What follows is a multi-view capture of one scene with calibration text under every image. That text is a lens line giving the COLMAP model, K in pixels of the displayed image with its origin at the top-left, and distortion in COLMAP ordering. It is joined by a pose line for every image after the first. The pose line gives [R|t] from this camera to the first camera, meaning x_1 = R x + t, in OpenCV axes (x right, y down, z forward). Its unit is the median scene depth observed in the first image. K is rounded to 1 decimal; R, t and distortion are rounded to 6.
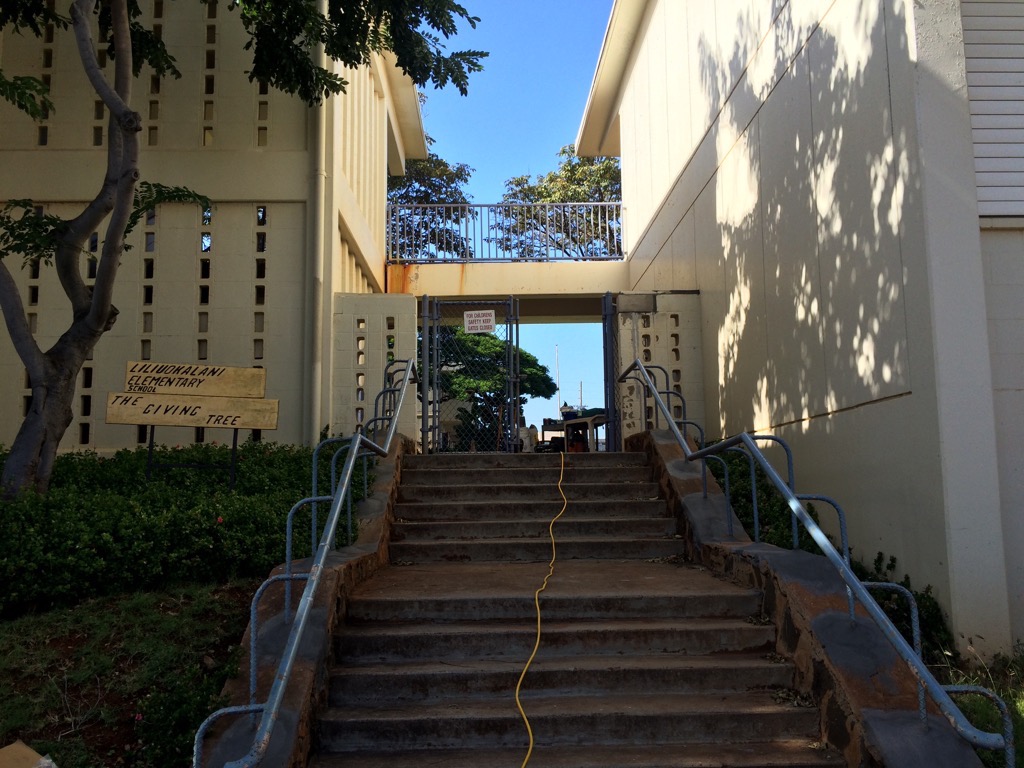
lens RADIAL K [[887.0, 0, 511.9], [0, 887.0, 382.2], [0, 0, 1]] dist [0.043521, -0.022297]
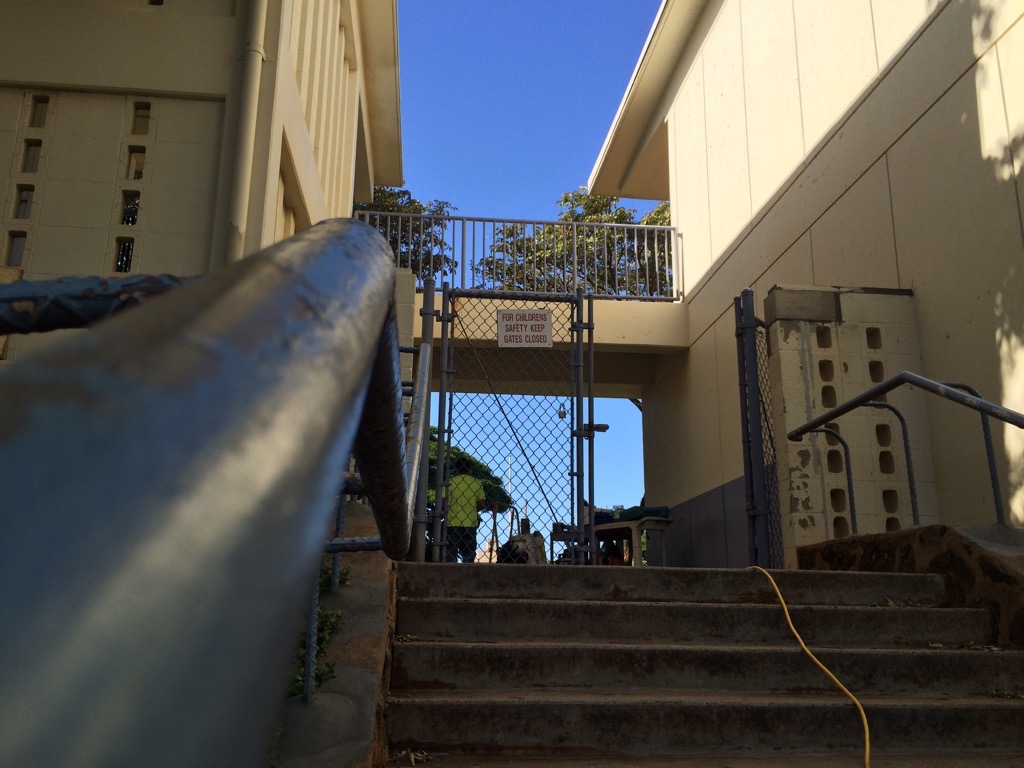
lens RADIAL K [[887.0, 0, 514.5], [0, 887.0, 384.1], [0, 0, 1]] dist [0.043521, -0.022297]
pose [[0.996596, 0.044364, 0.069489, -0.082219], [-0.034897, 0.990639, -0.131969, 0.042157], [-0.074693, 0.129095, 0.988815, 0.459721]]
